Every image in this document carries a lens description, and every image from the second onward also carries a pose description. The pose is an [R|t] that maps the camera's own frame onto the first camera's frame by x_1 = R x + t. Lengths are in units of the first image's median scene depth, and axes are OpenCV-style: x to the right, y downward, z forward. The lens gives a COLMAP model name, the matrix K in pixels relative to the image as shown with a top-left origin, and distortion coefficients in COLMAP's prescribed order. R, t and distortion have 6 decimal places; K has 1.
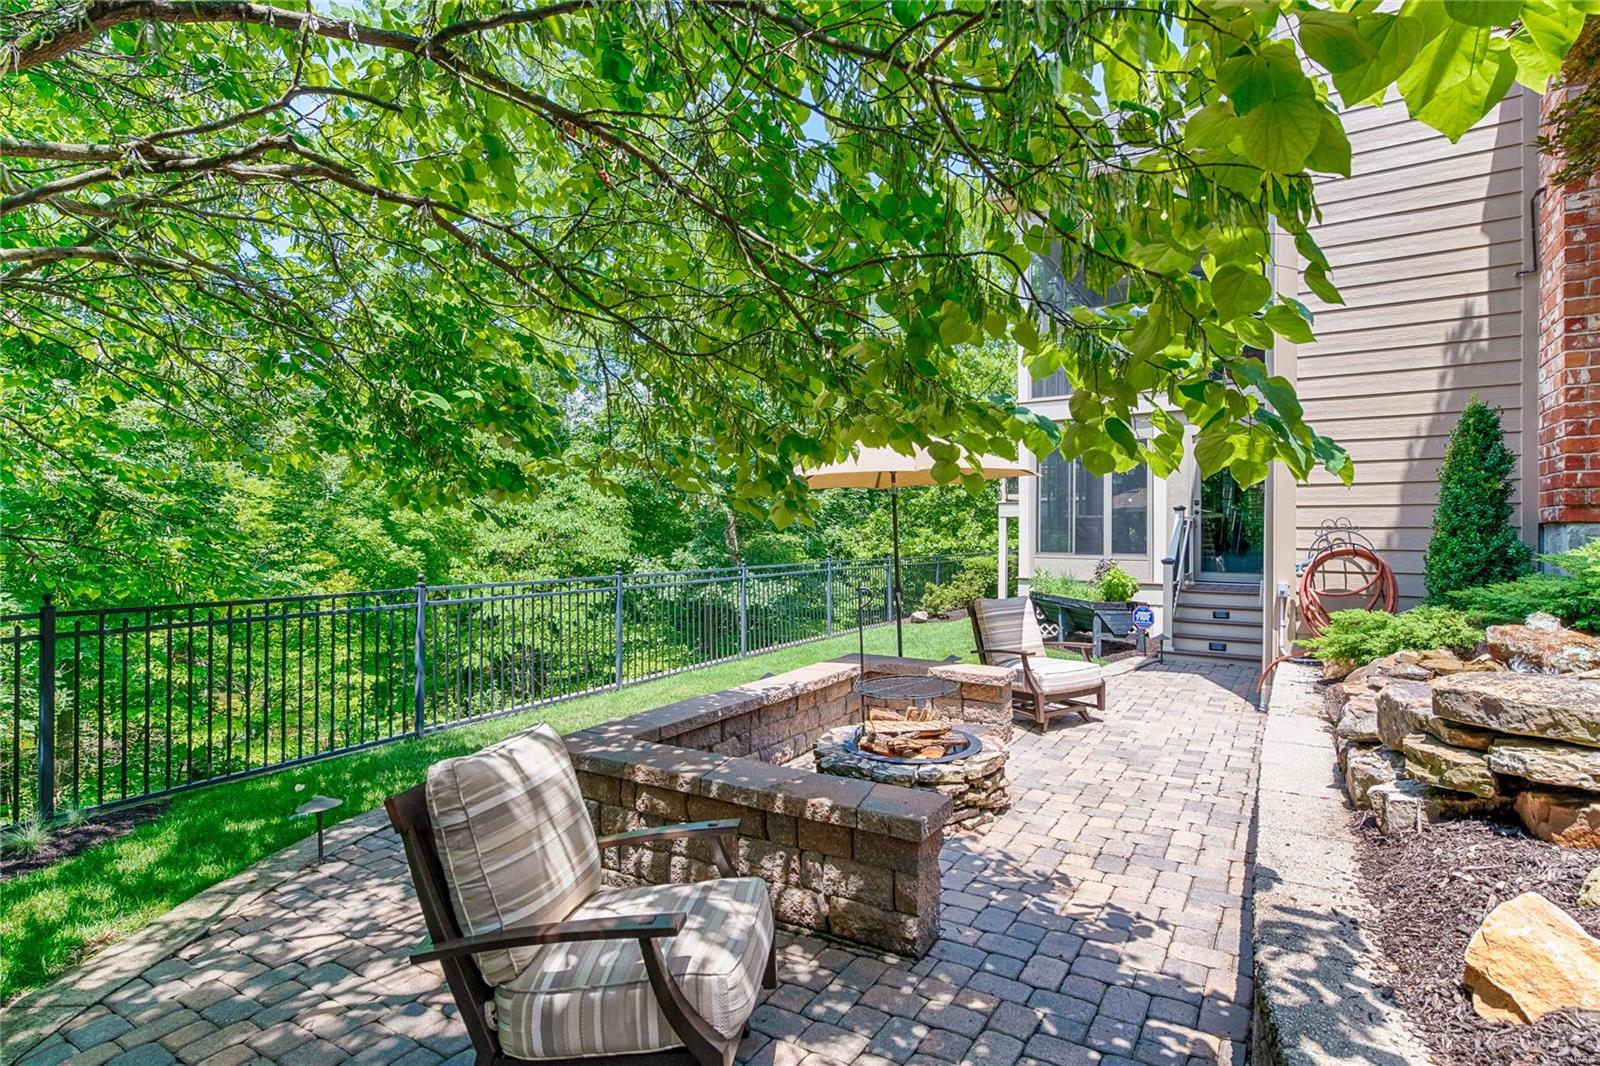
lens RADIAL K [[776.8, 0, 800.0], [0, 776.8, 533.0], [0, 0, 1]] dist [0.002265, 0.000360]
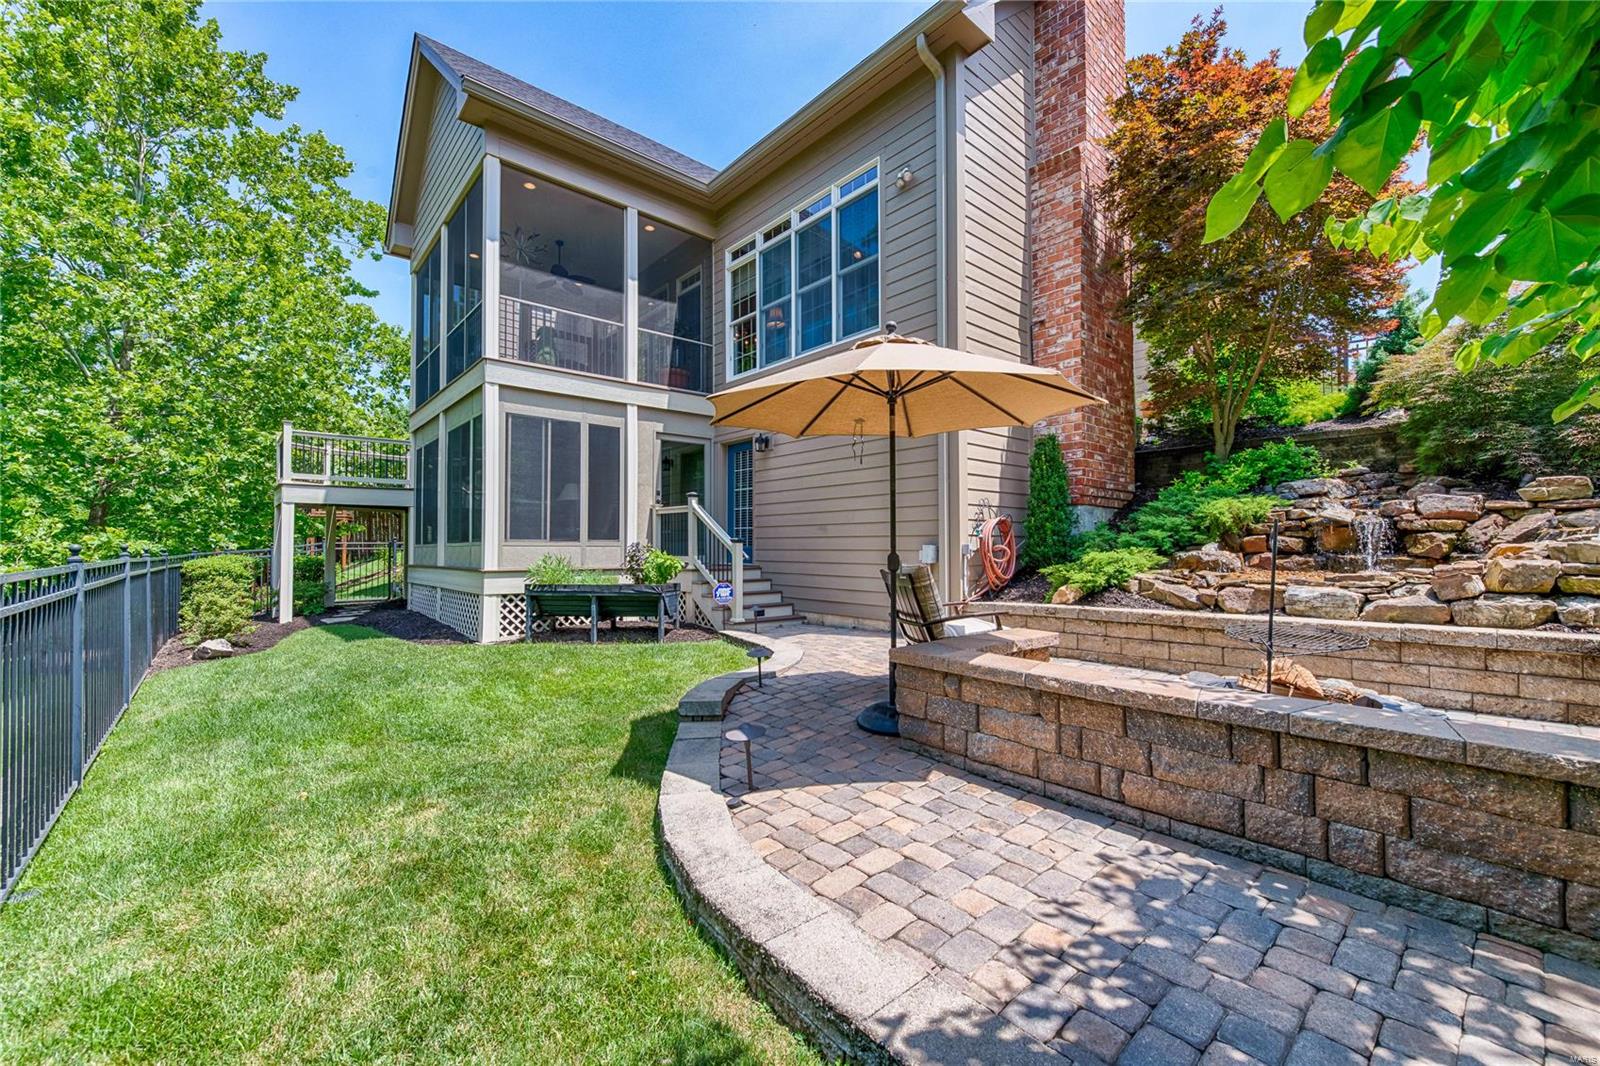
lens RADIAL K [[631.4, 0, 800.0], [0, 631.4, 533.0], [0, 0, 1]] dist [-0.001293, -0.000323]
pose [[0.282925, 0.015318, 0.959020, -1.041939], [0.007275, 0.999809, -0.018116, 0.127441], [-0.959114, 0.012103, 0.282760, 1.939794]]
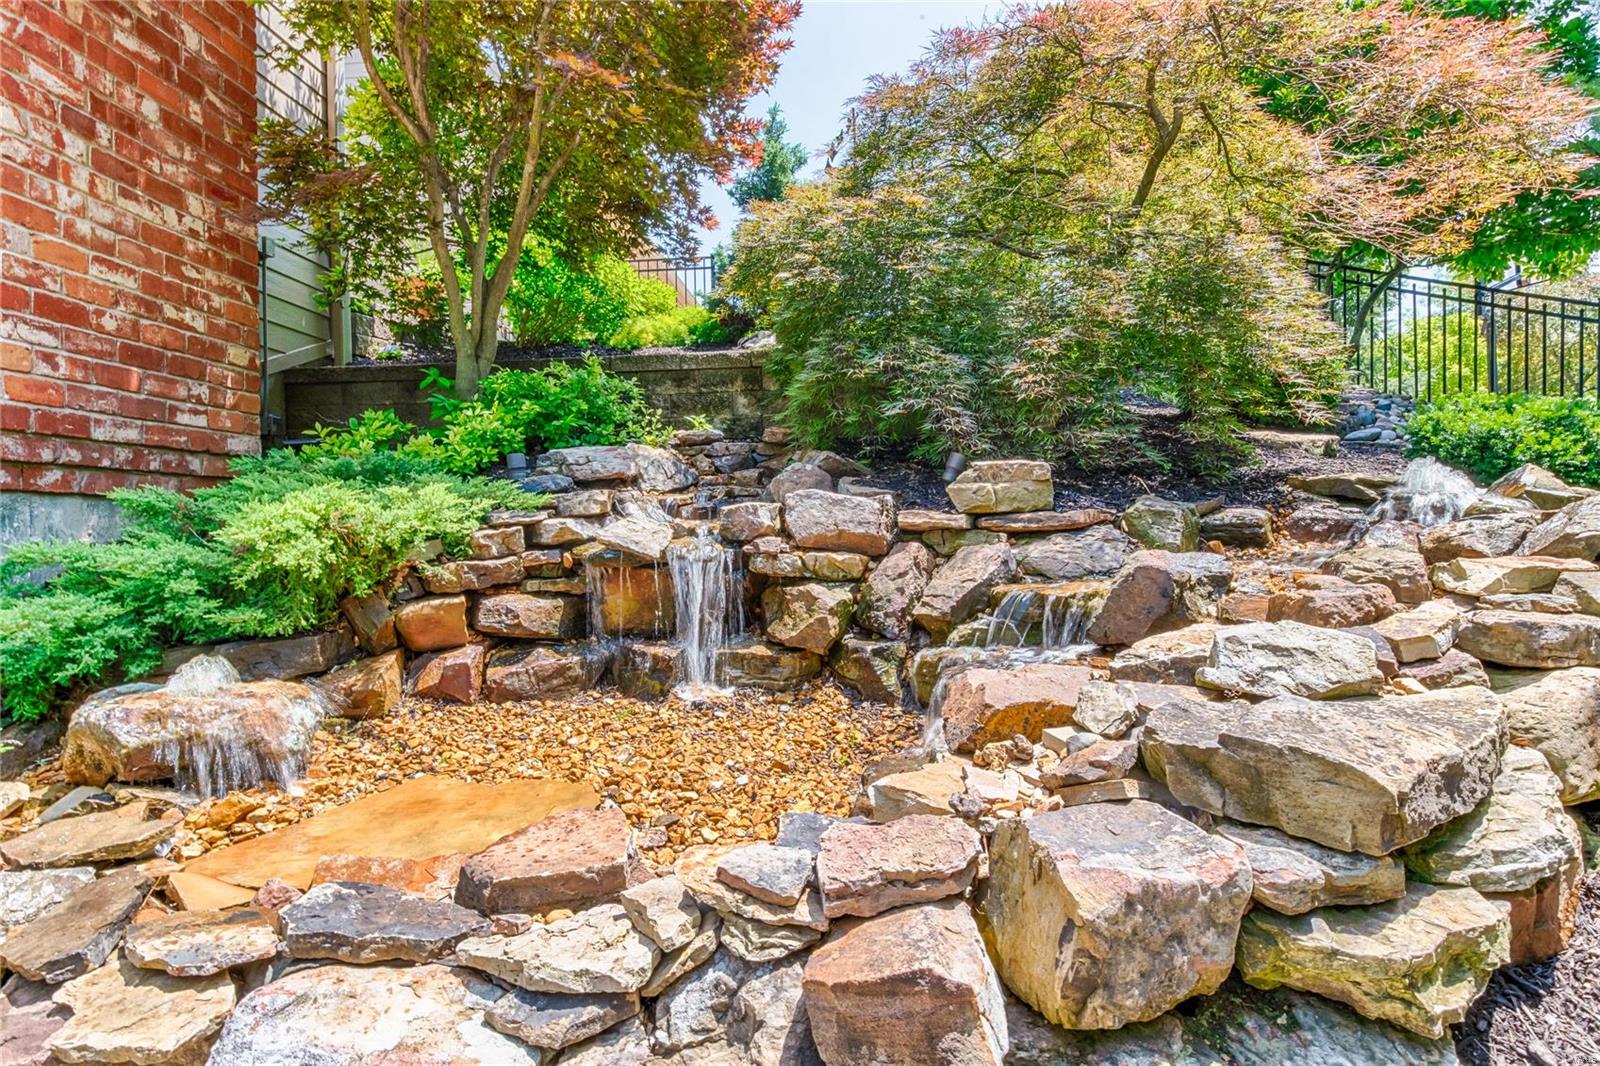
lens RADIAL K [[739.6, 0, 800.0], [0, 739.6, 533.0], [0, 0, 1]] dist [-0.000955, -0.000186]
pose [[-0.467936, -0.009691, 0.883709, 0.458752], [0.015896, 0.999686, 0.019380, 0.028204], [-0.883619, 0.023116, -0.467635, 1.119498]]
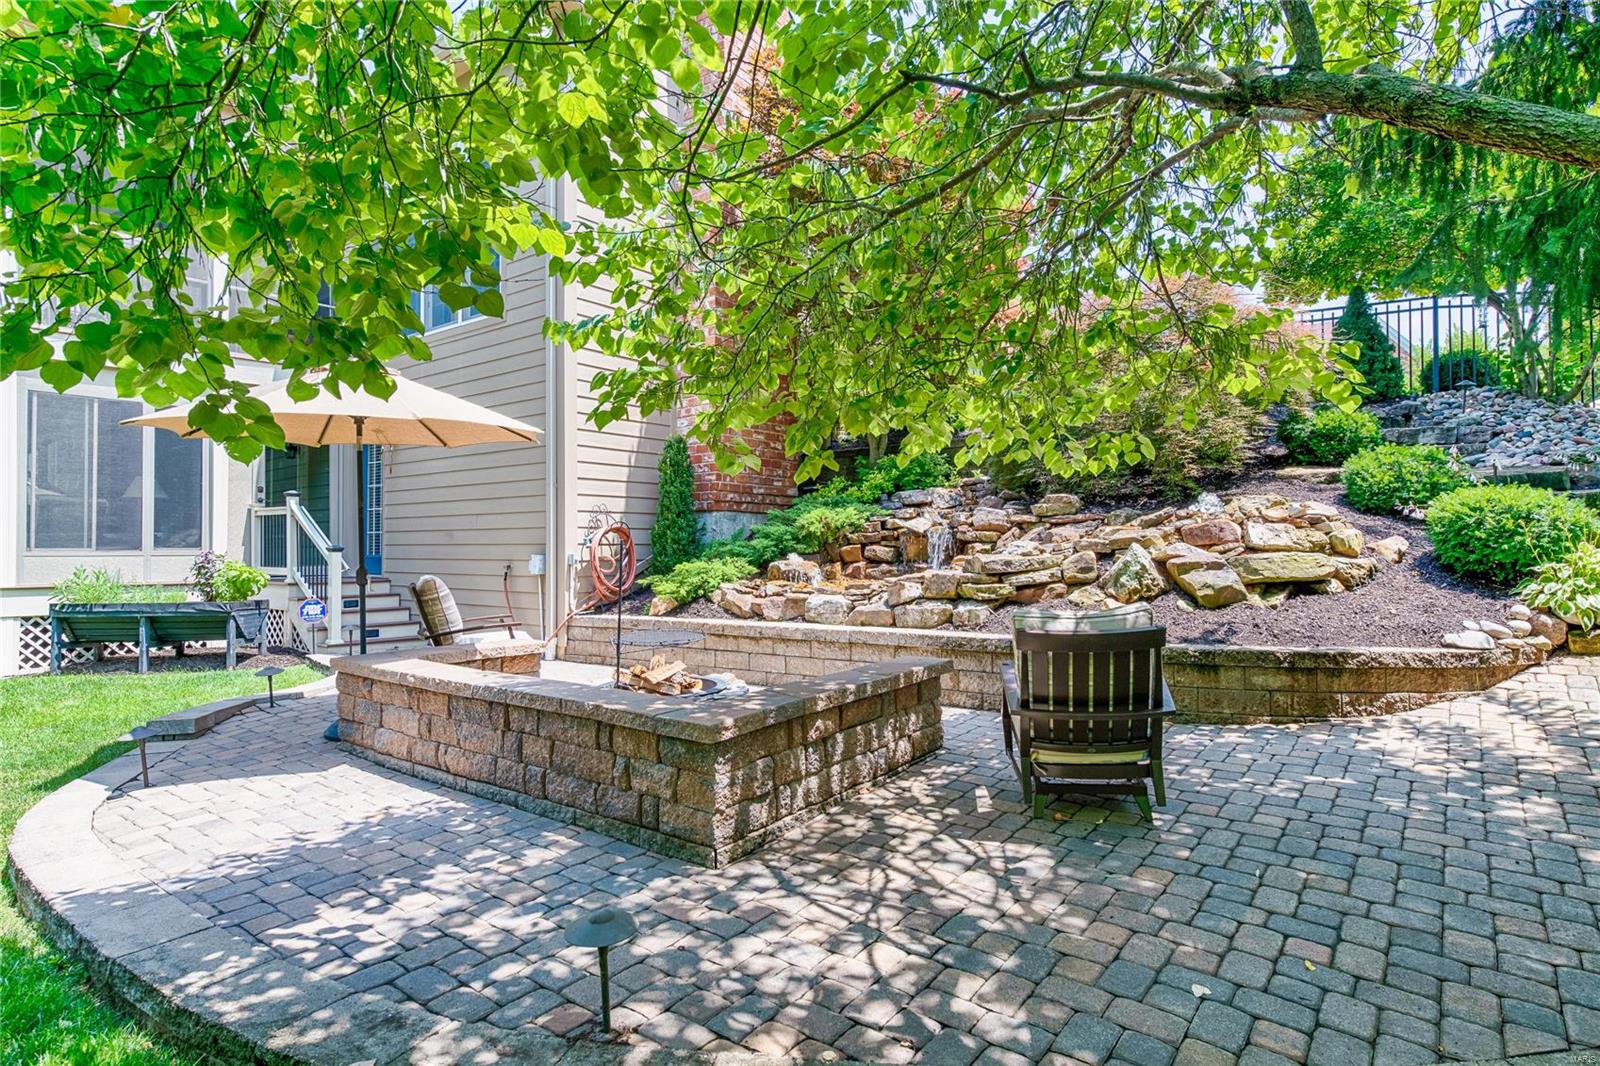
lens RADIAL K [[862.6, 0, 800.0], [0, 862.6, 533.0], [0, 0, 1]] dist [-0.000158, 0.000409]
pose [[0.095572, 0.010379, 0.995368, -1.501587], [0.008364, 0.999902, -0.011229, 0.099888], [-0.995387, 0.009399, 0.095475, 0.991617]]
